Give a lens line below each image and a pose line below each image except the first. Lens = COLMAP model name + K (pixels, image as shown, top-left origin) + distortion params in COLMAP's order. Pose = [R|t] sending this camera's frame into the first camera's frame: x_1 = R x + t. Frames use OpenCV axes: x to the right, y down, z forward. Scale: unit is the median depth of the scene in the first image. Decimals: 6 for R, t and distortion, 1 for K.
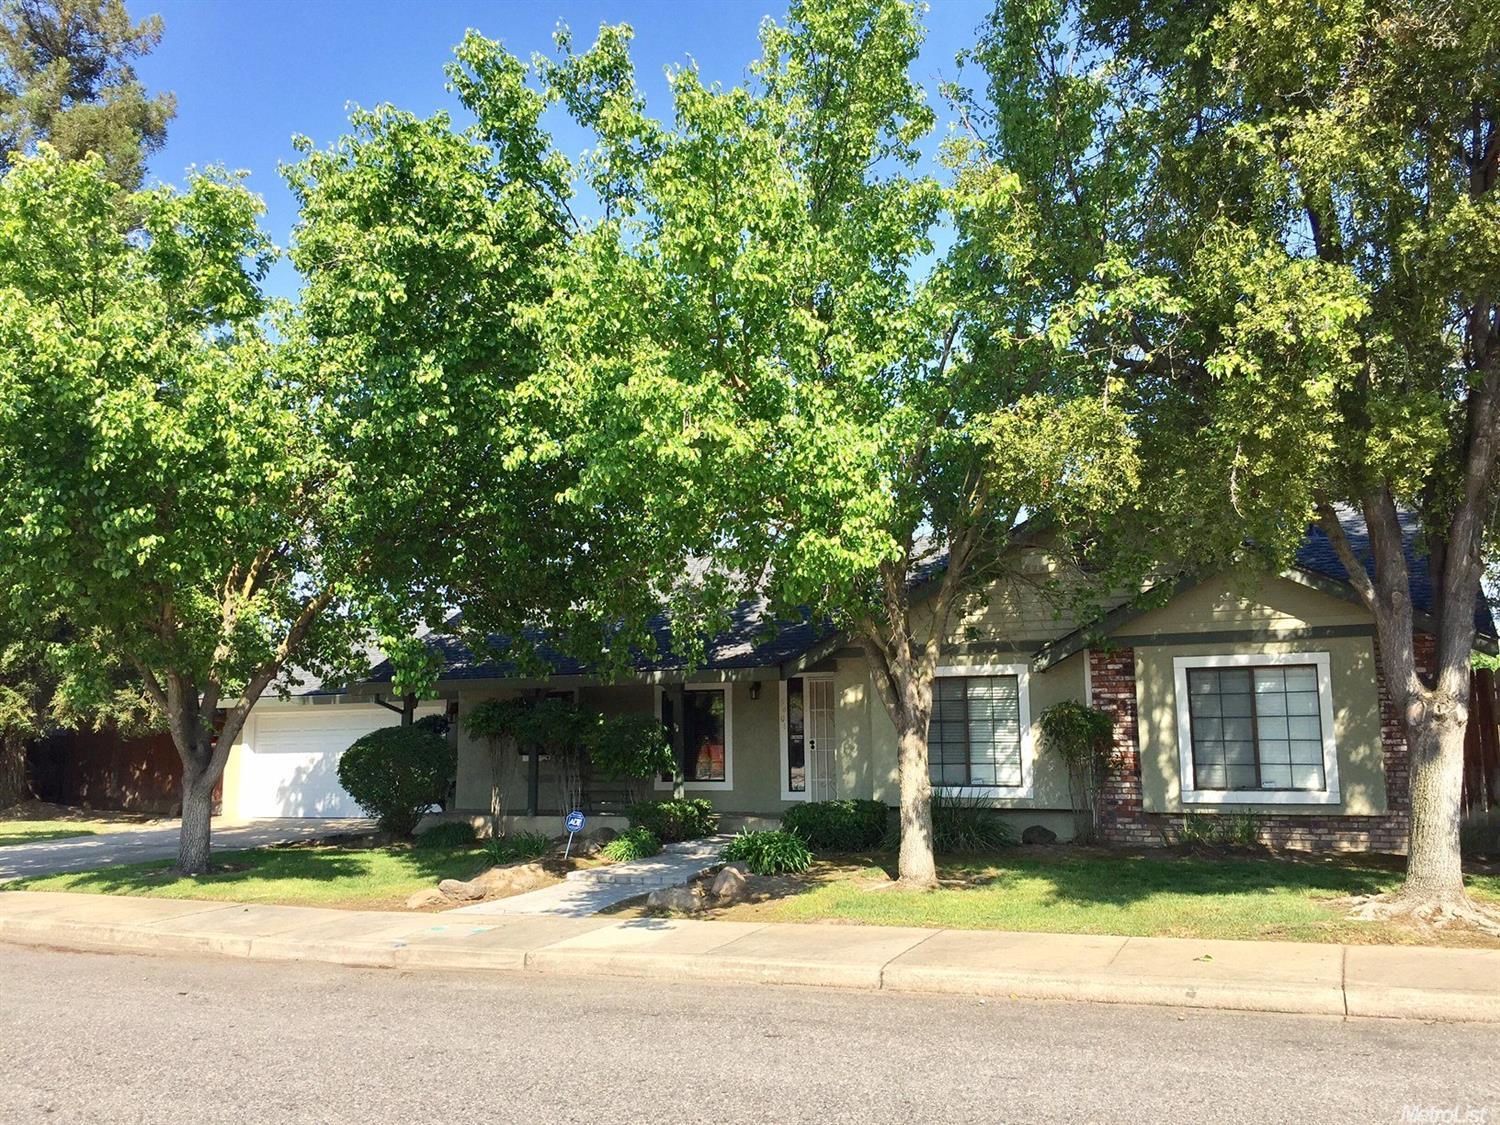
lens RADIAL K [[1326.8, 0, 750.0], [0, 1326.8, 562.5], [0, 0, 1]] dist [0.139636, -0.152097]
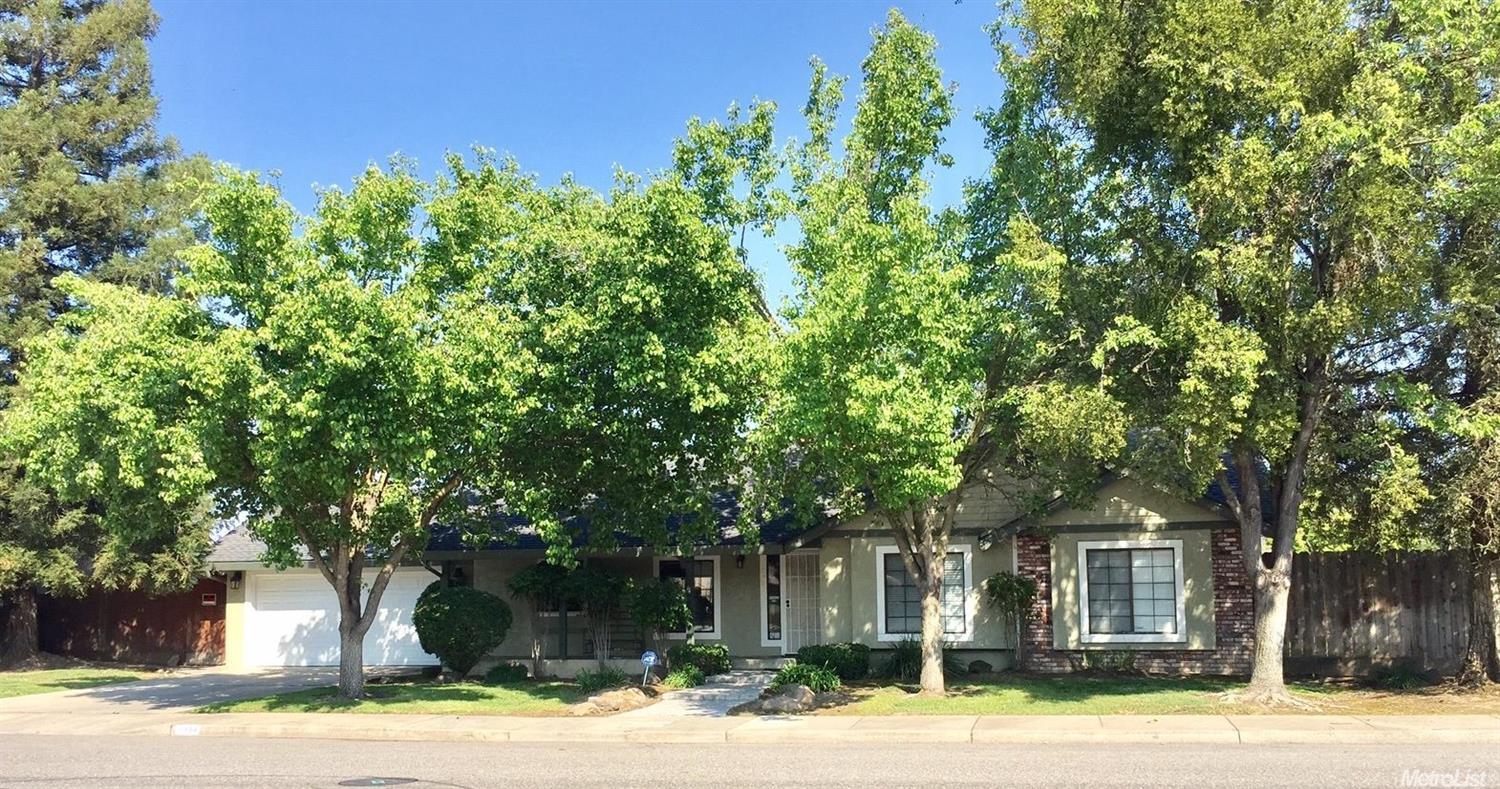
lens RADIAL K [[1439.3, 0, 750.3], [0, 1439.3, 499.9], [0, 0, 1]] dist [0.154601, 0.003258]
pose [[0.979748, 0.018691, 0.199358, -0.348445], [-0.030057, 0.998081, 0.054140, -0.048931], [-0.197964, -0.059036, 0.978430, -0.452041]]
